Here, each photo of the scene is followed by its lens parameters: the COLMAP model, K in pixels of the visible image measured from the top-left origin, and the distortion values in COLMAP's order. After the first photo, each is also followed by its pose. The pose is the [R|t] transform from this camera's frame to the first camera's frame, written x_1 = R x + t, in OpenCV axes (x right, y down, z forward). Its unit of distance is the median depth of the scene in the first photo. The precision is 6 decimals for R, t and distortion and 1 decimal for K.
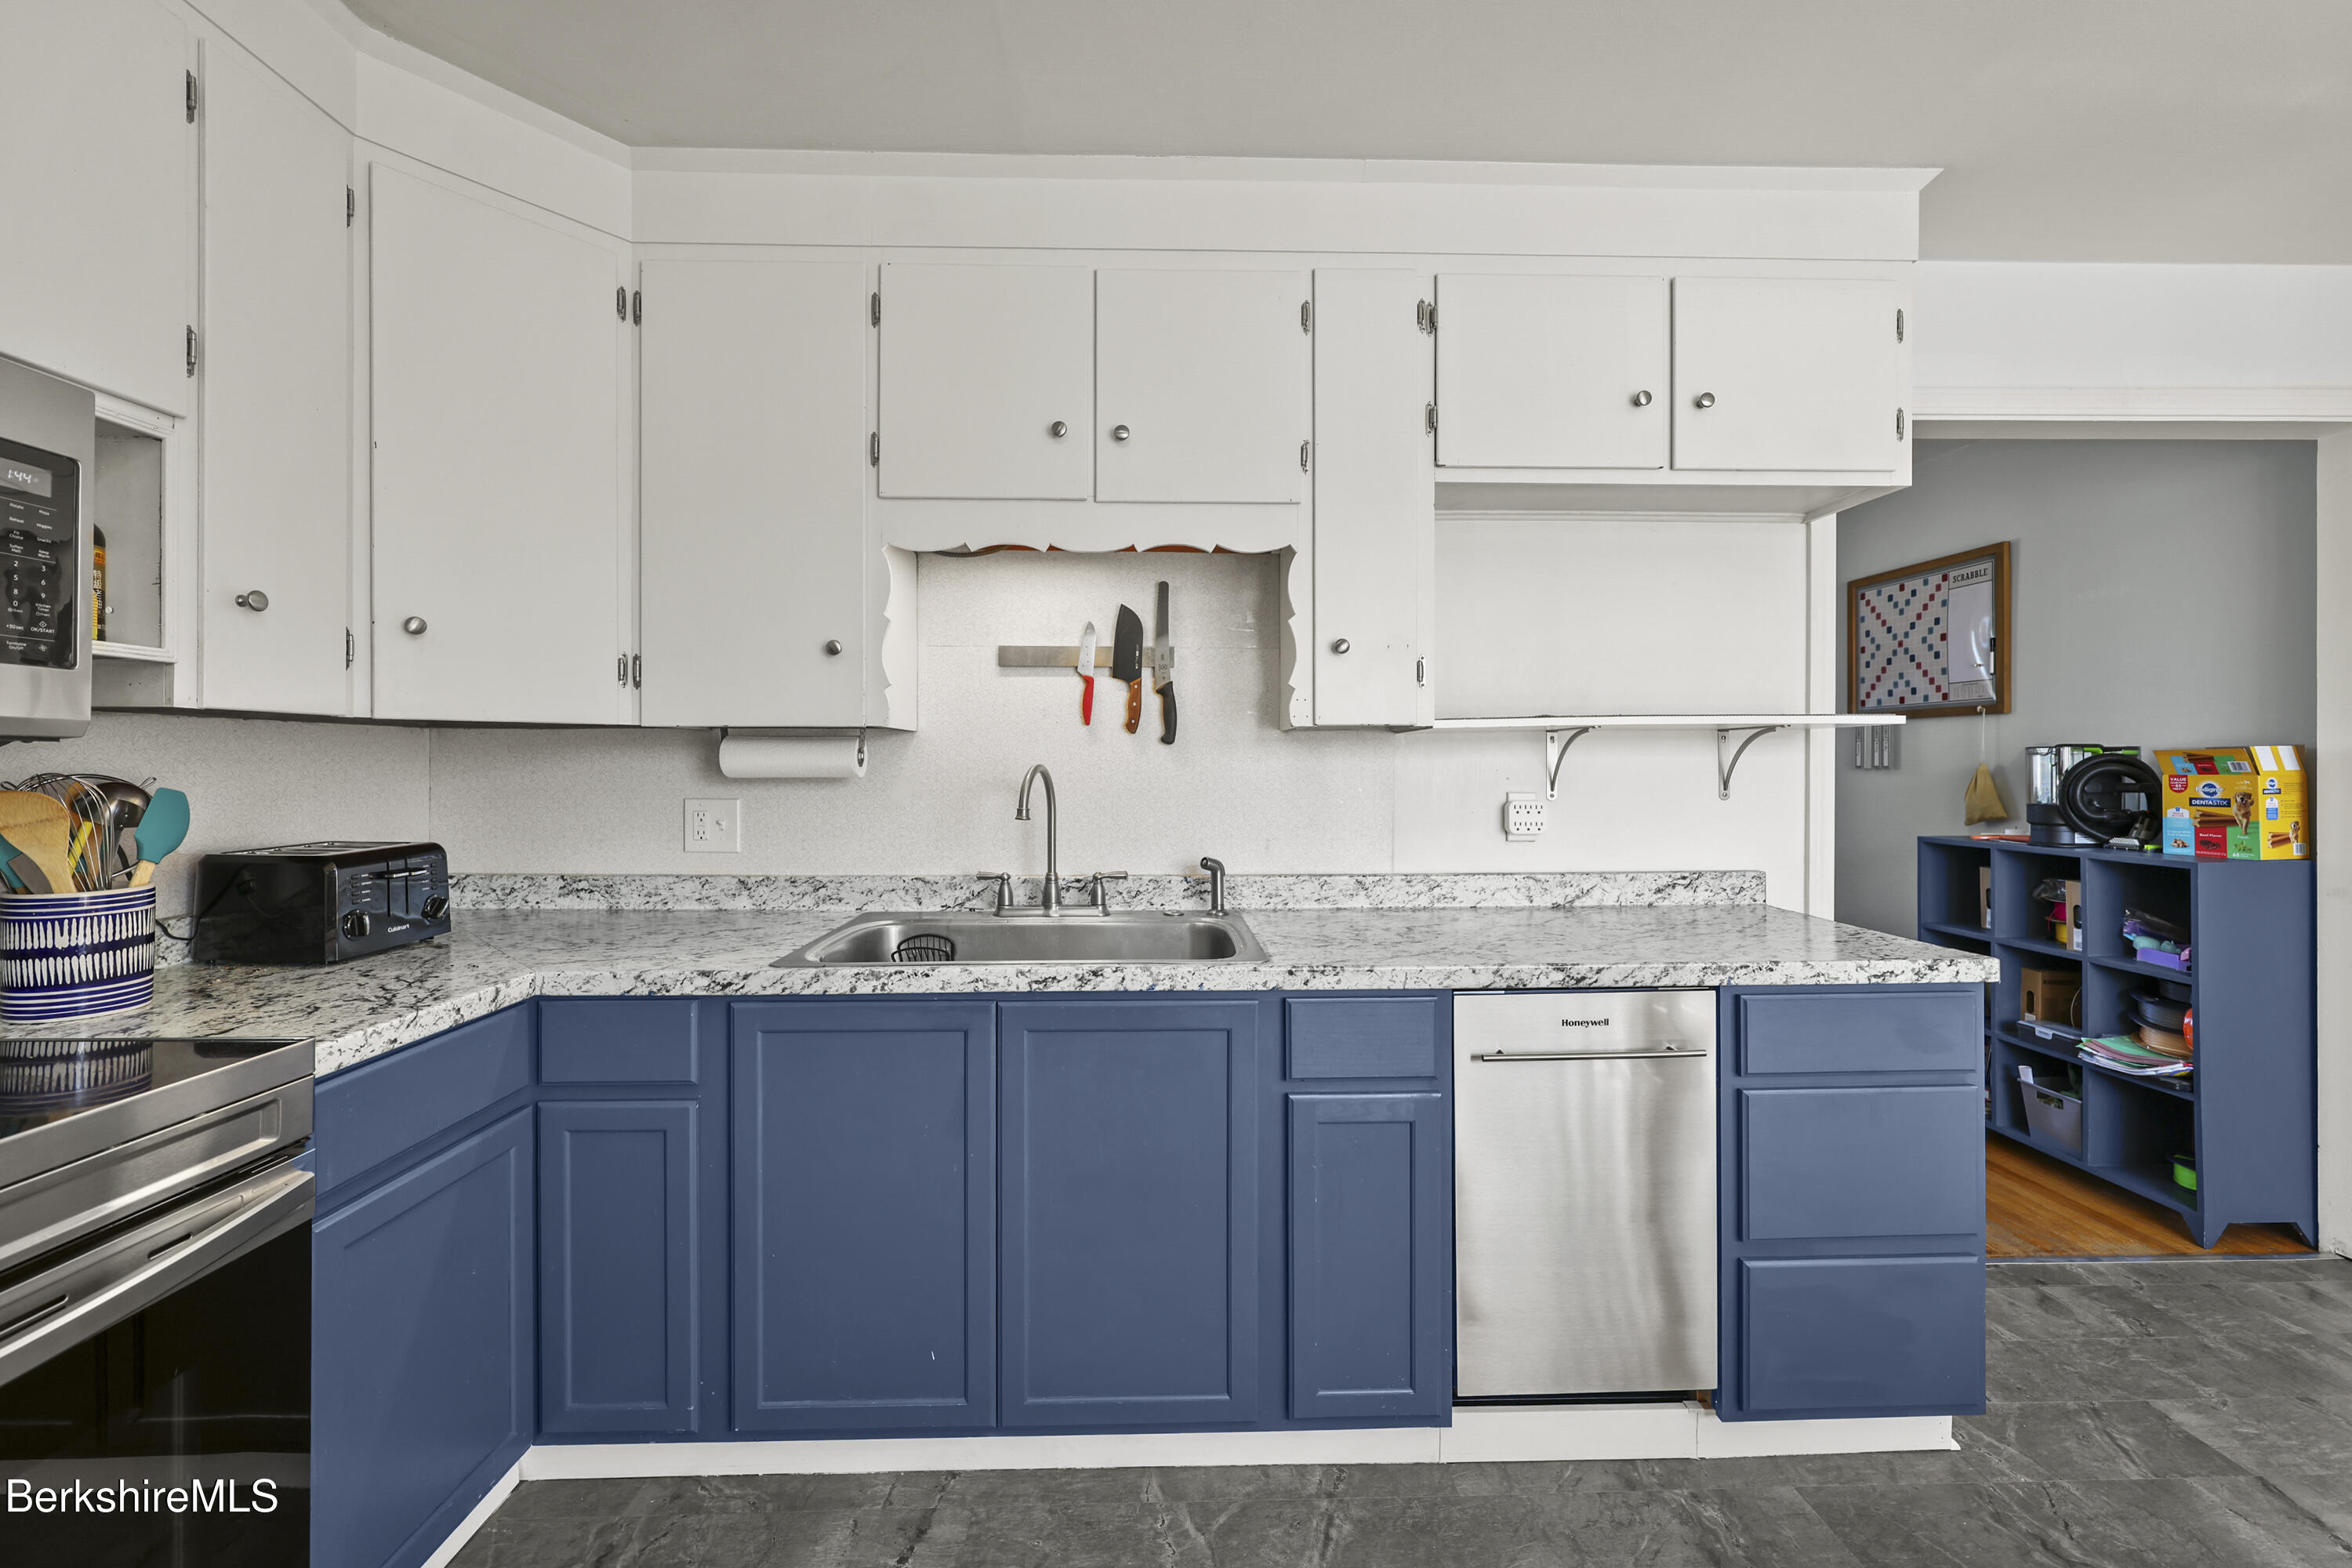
lens RADIAL K [[951.7, 0, 1173.4], [0, 951.7, 760.9], [0, 0, 1]] dist [0.003020, -0.000491]
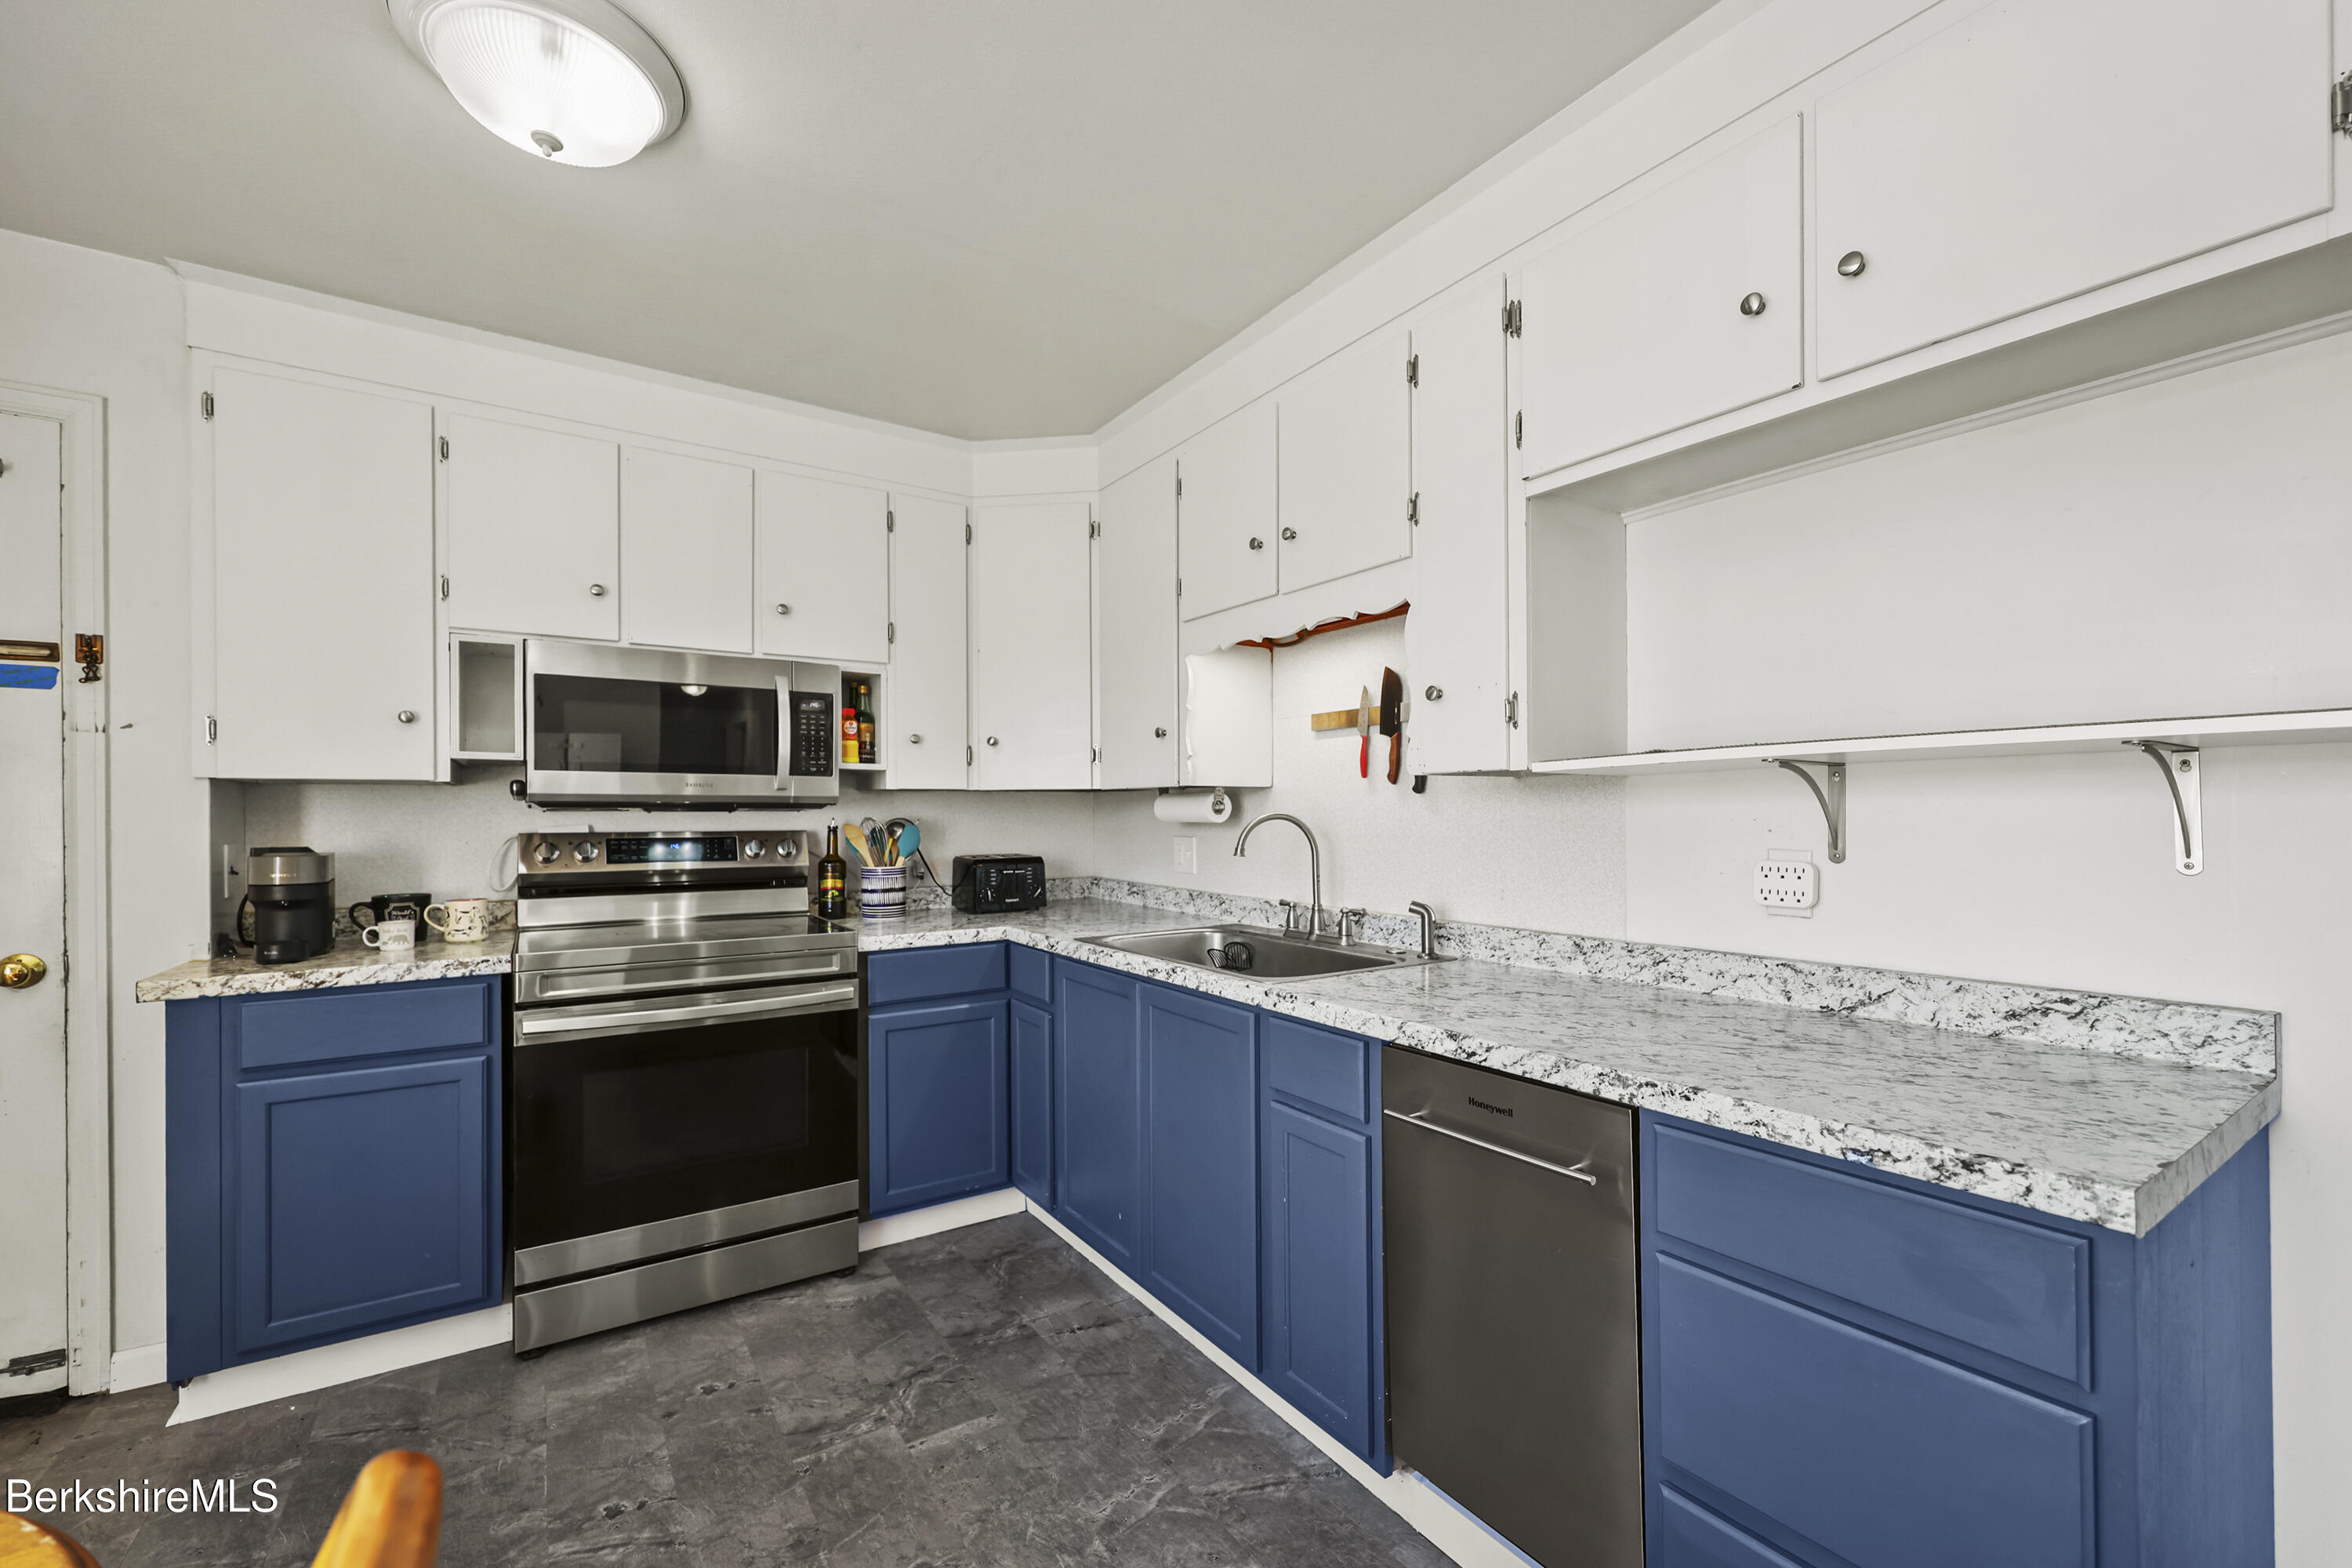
lens RADIAL K [[951.7, 0, 1169.5], [0, 951.7, 809.3], [0, 0, 1]] dist [0.003020, -0.000491]
pose [[0.532050, -0.004131, -0.846703, 0.749457], [0.006758, 0.999977, -0.000632, -0.000849], [0.846686, -0.005386, 0.532065, 0.208985]]
